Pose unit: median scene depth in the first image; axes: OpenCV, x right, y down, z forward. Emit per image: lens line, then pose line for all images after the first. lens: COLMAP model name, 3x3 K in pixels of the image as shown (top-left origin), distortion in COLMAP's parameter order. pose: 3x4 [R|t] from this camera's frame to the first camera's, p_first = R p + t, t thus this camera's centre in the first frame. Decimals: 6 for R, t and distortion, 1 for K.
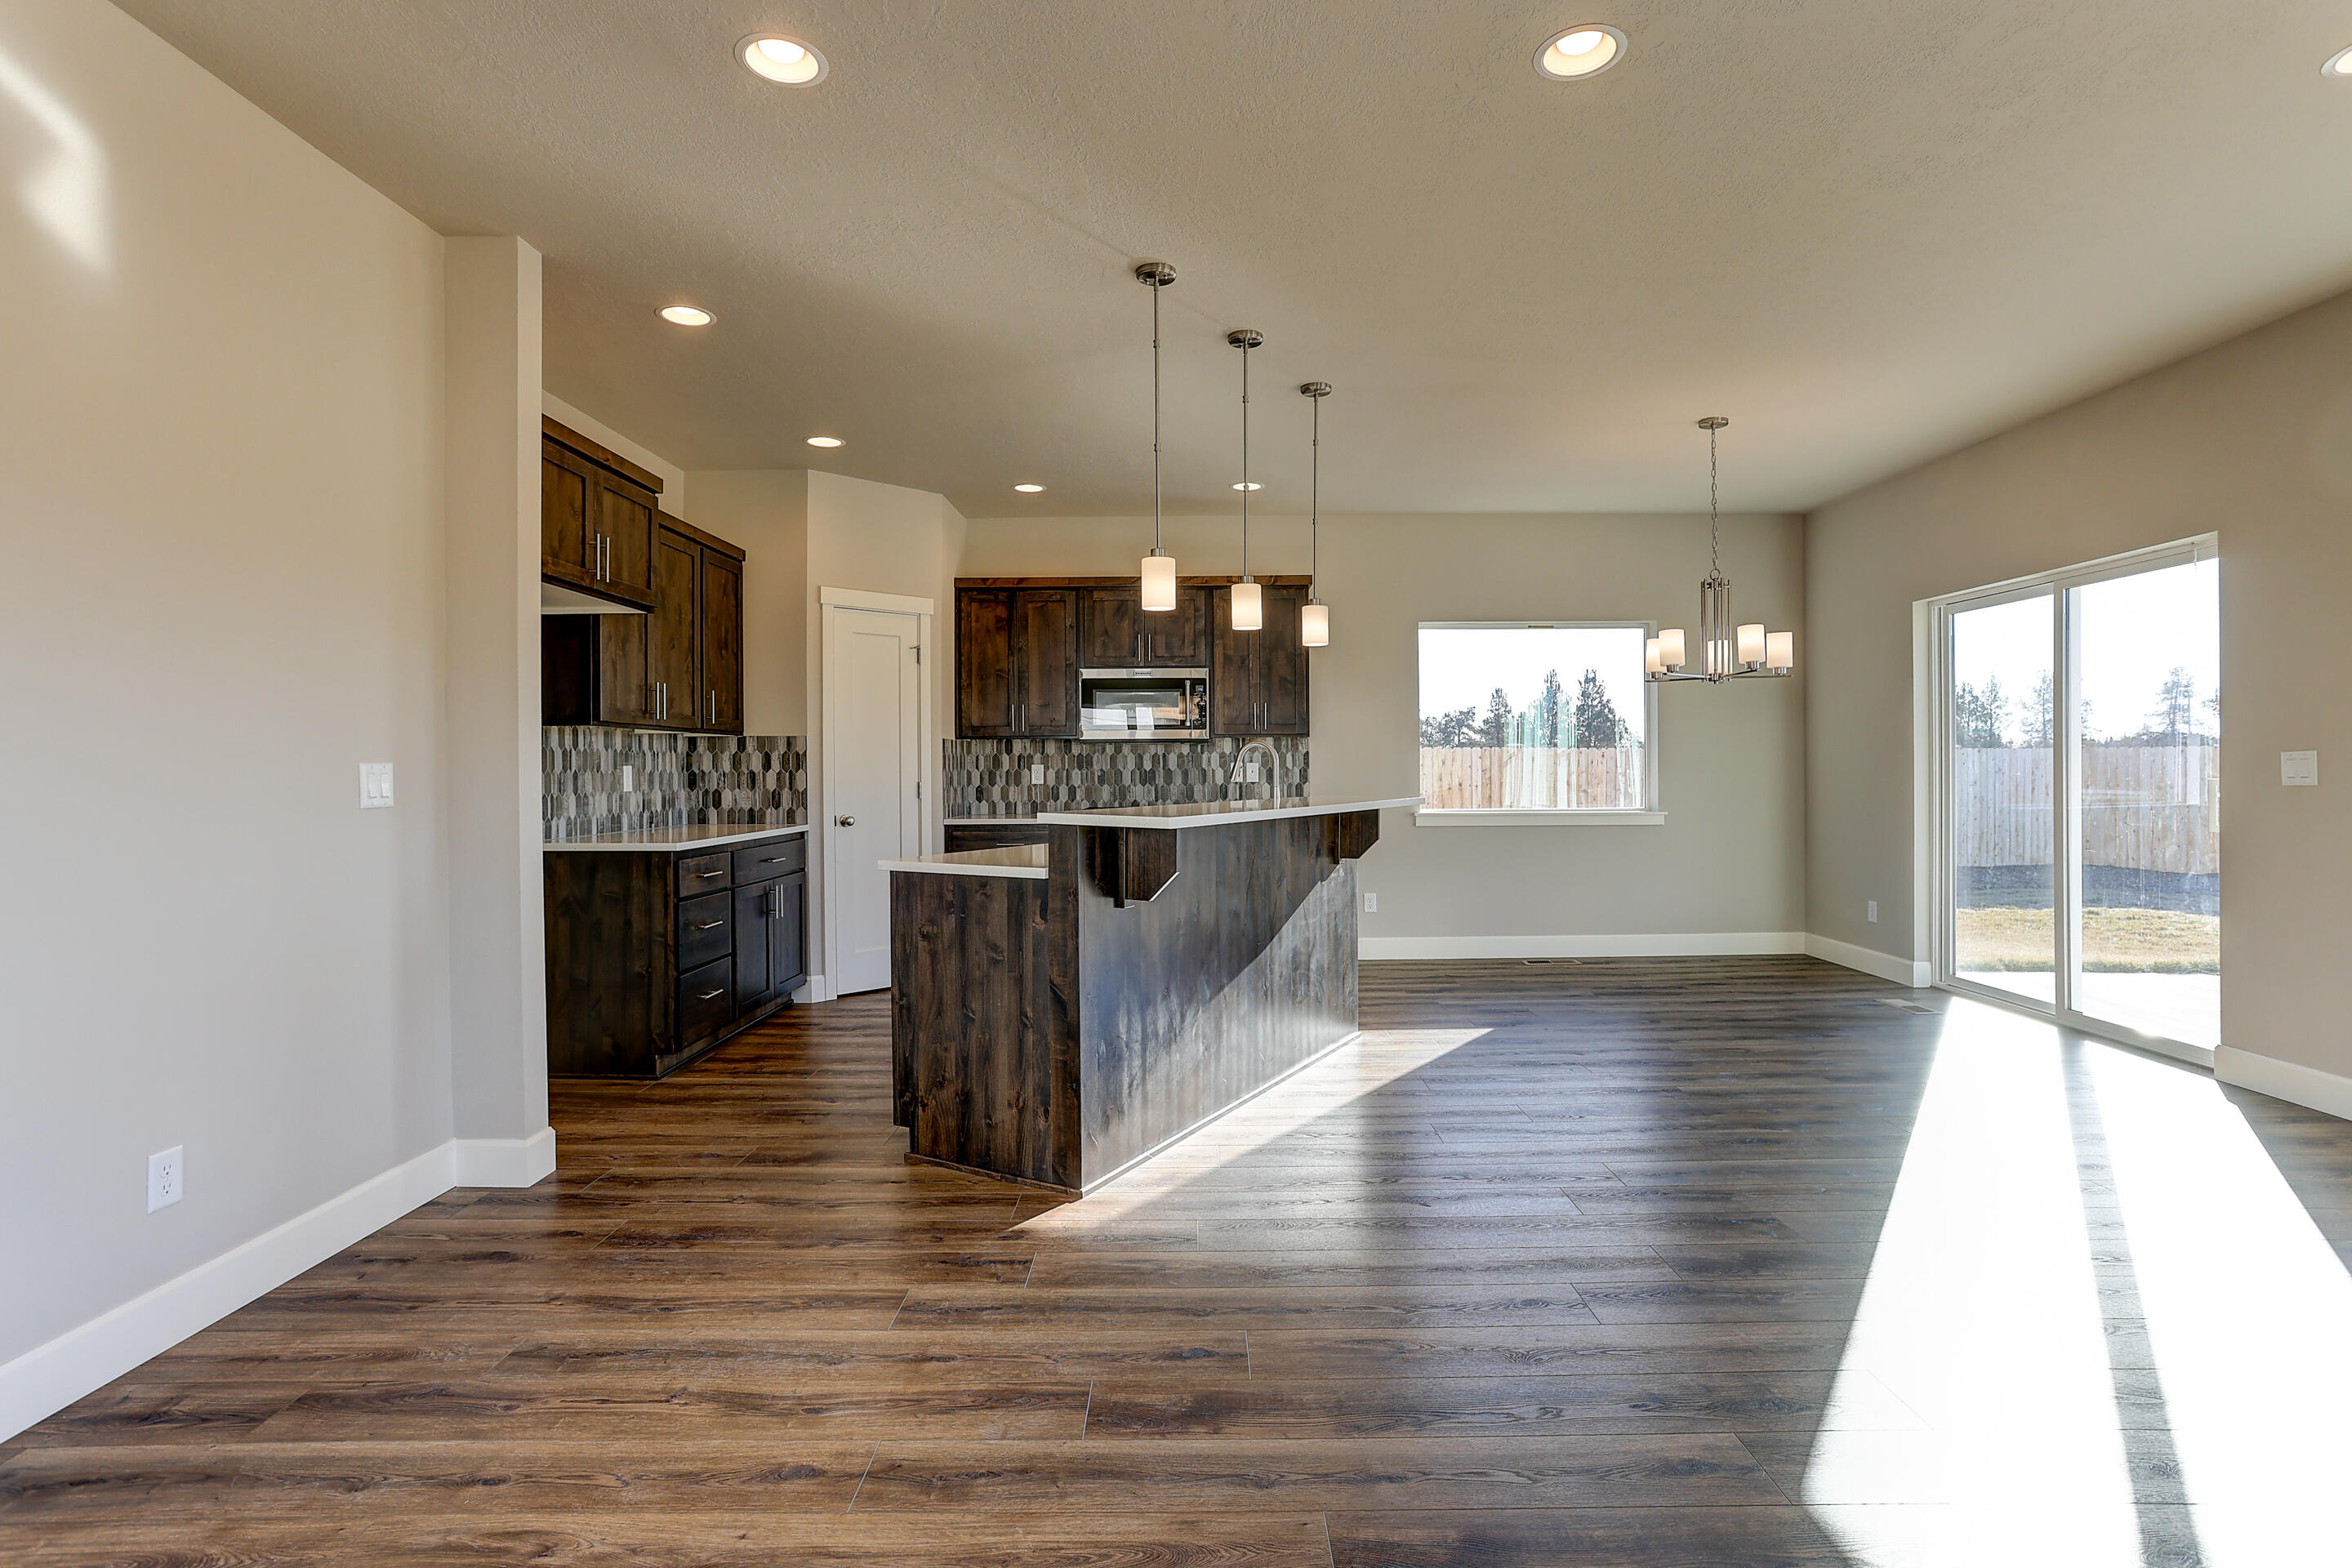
lens RADIAL K [[1129.3, 0, 1189.9], [0, 1129.3, 784.7], [0, 0, 1]] dist [-0.042819, 0.009532]
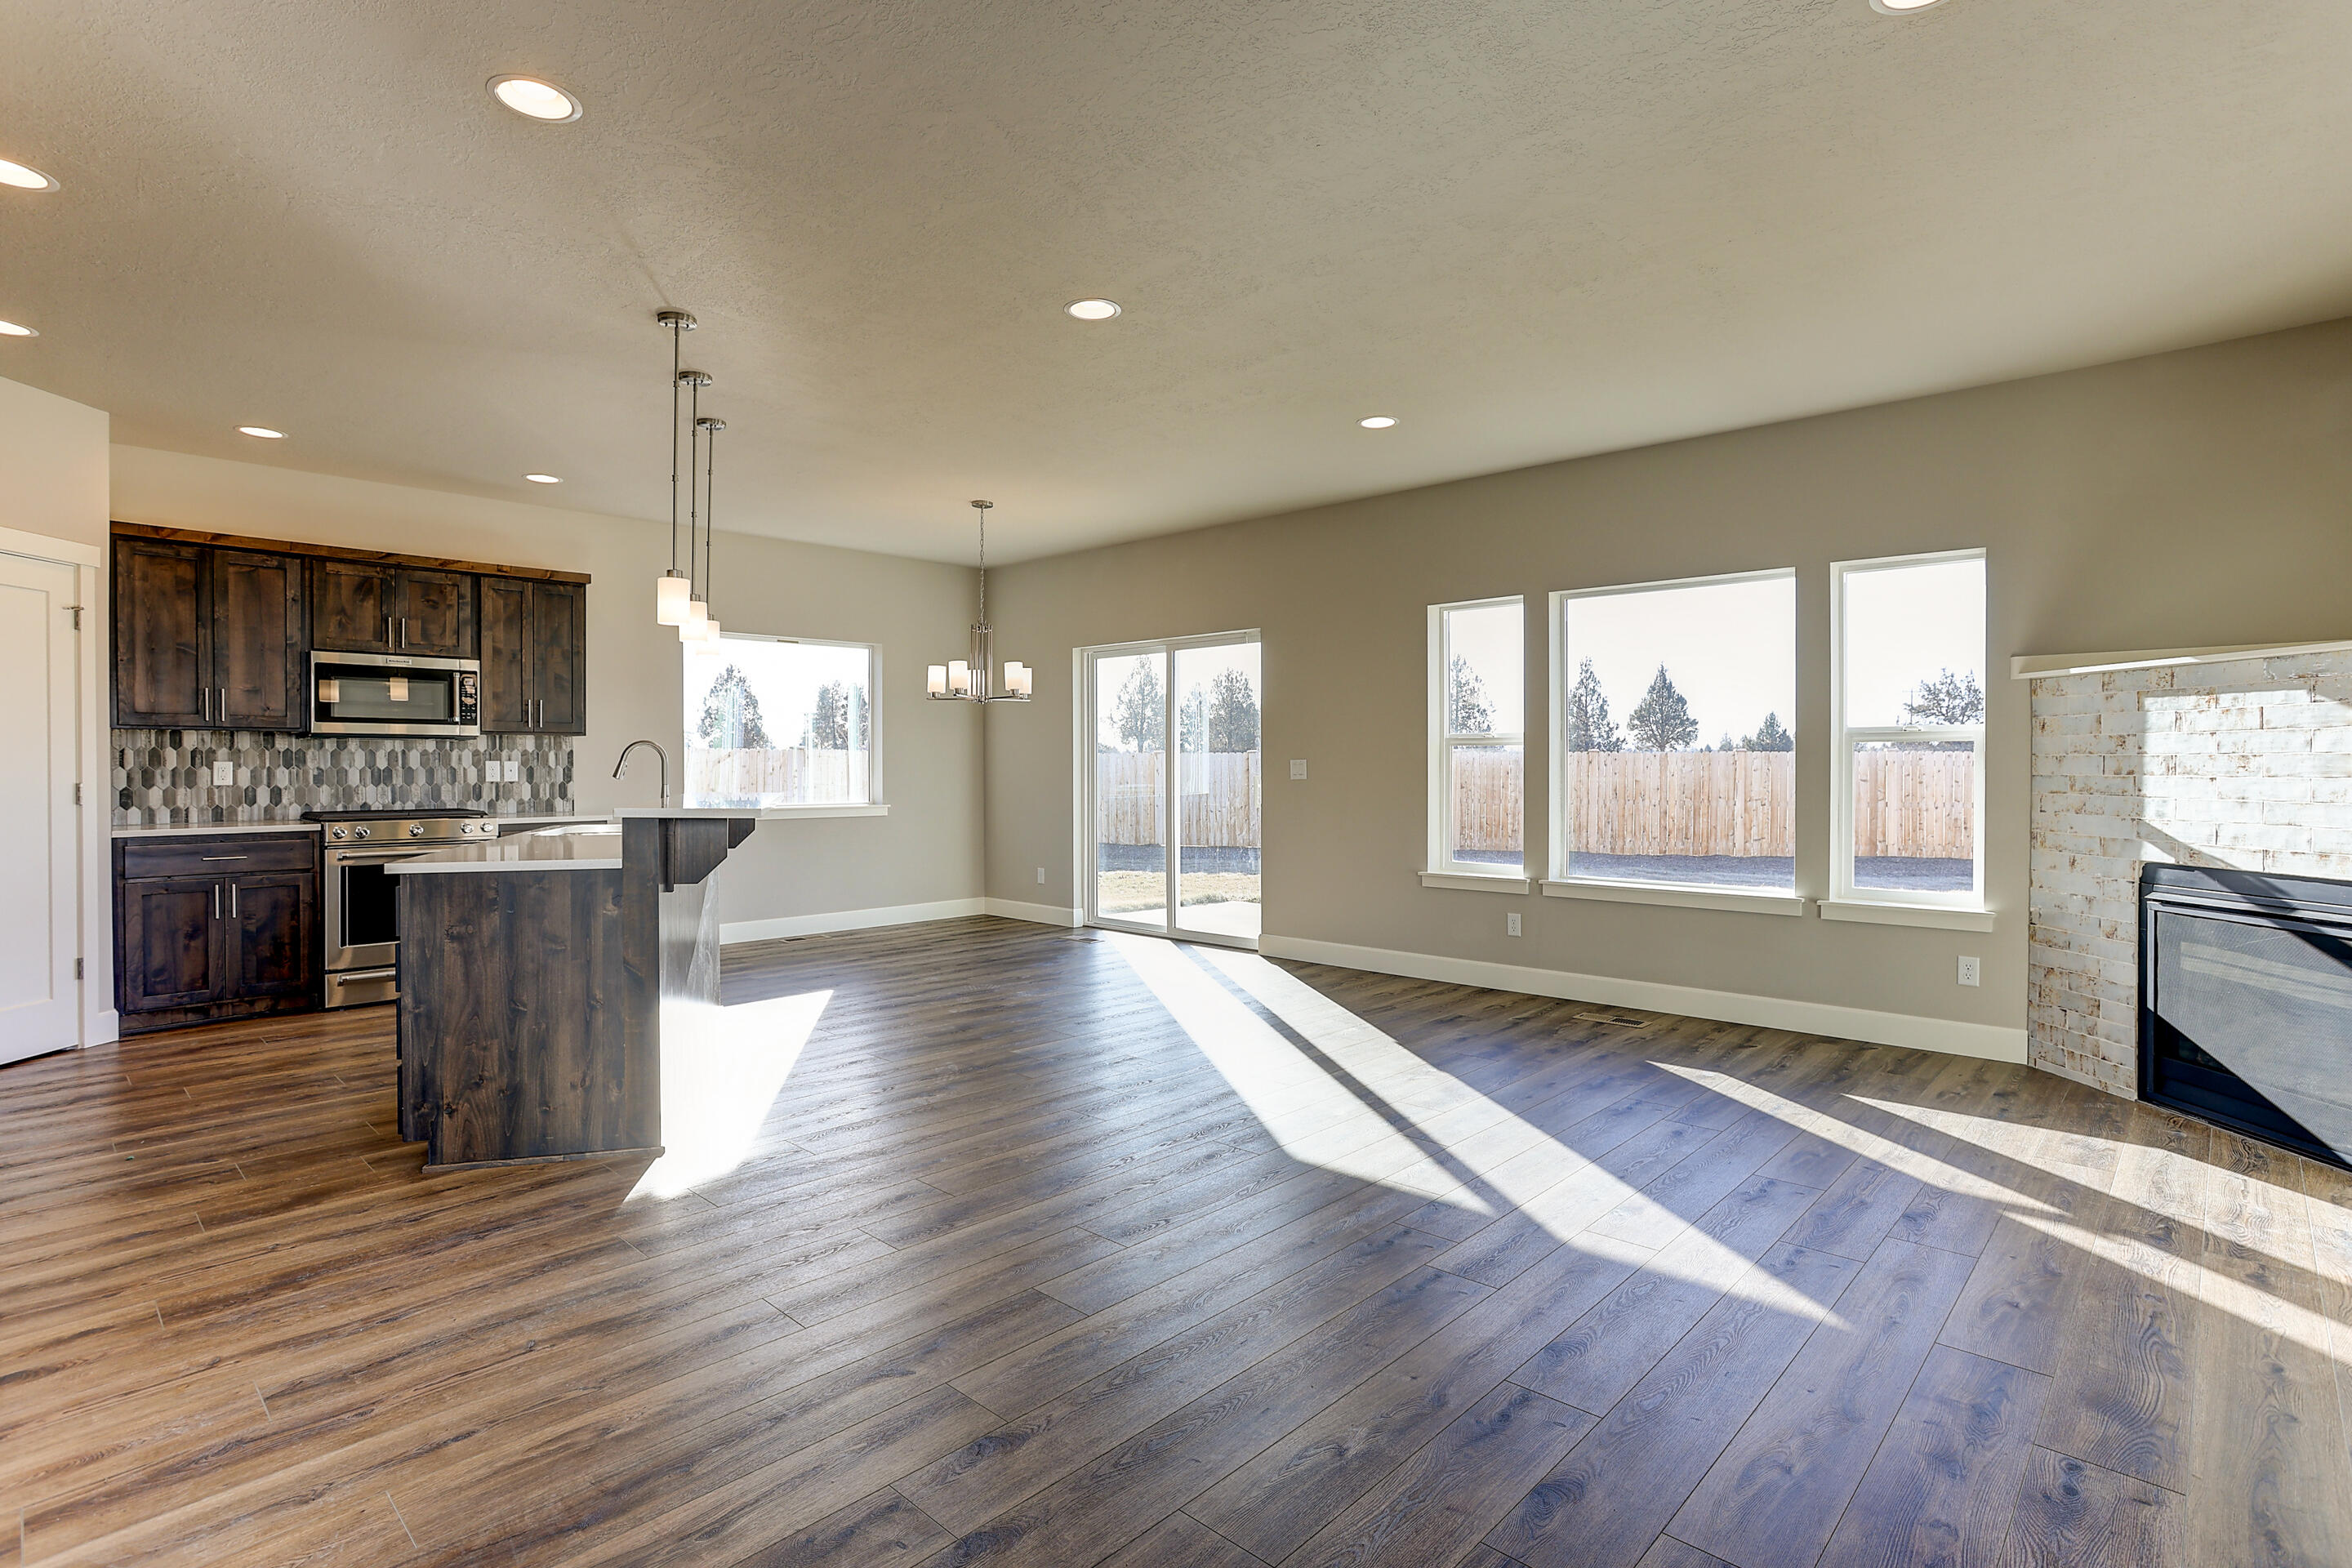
lens RADIAL K [[1129.3, 0, 1197.8], [0, 1129.3, 788.5], [0, 0, 1]] dist [-0.042819, 0.009532]
pose [[0.679594, -0.009477, 0.733527, -0.281926], [0.007103, 0.999955, 0.006339, 0.001981], [-0.733554, 0.000902, 0.679630, -0.072597]]
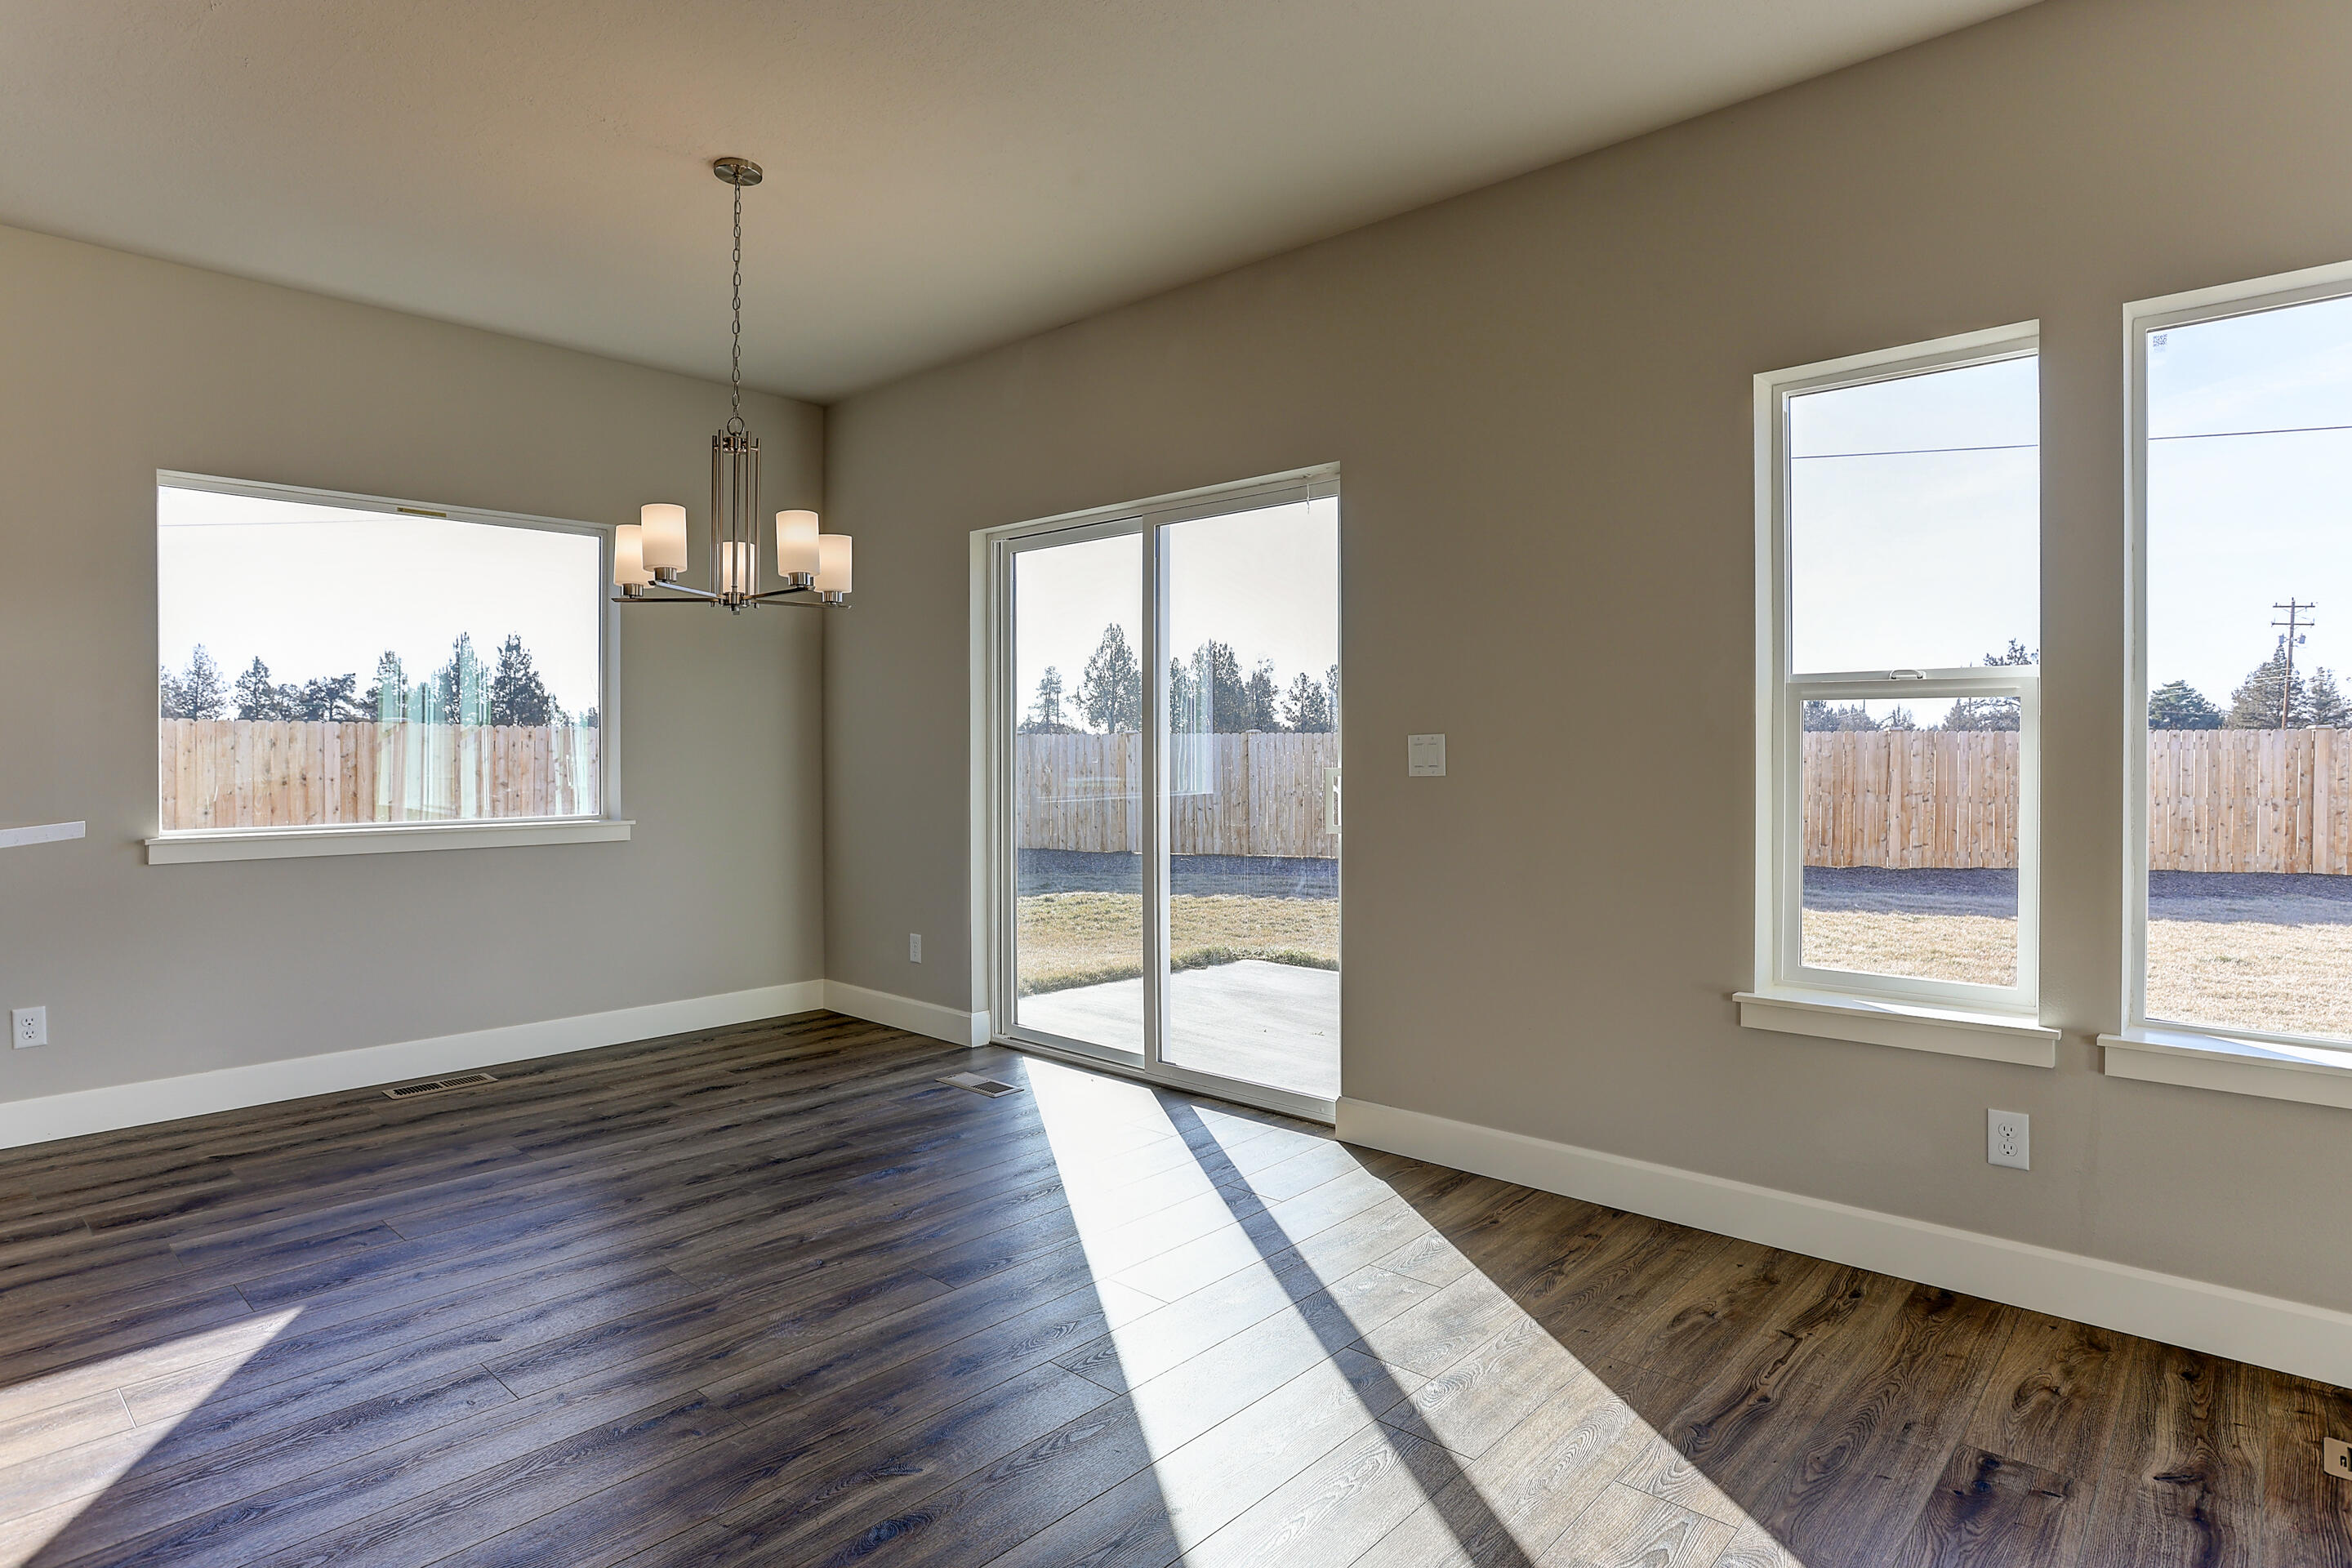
lens RADIAL K [[1287.4, 0, 1159.3], [0, 1287.4, 747.2], [0, 0, 1]] dist [-0.022075, 0.003475]
pose [[0.689355, 0.006756, 0.724392, 0.114477], [0.007557, 0.999835, -0.016515, -0.004332], [-0.724384, 0.016859, 0.689190, 0.318013]]
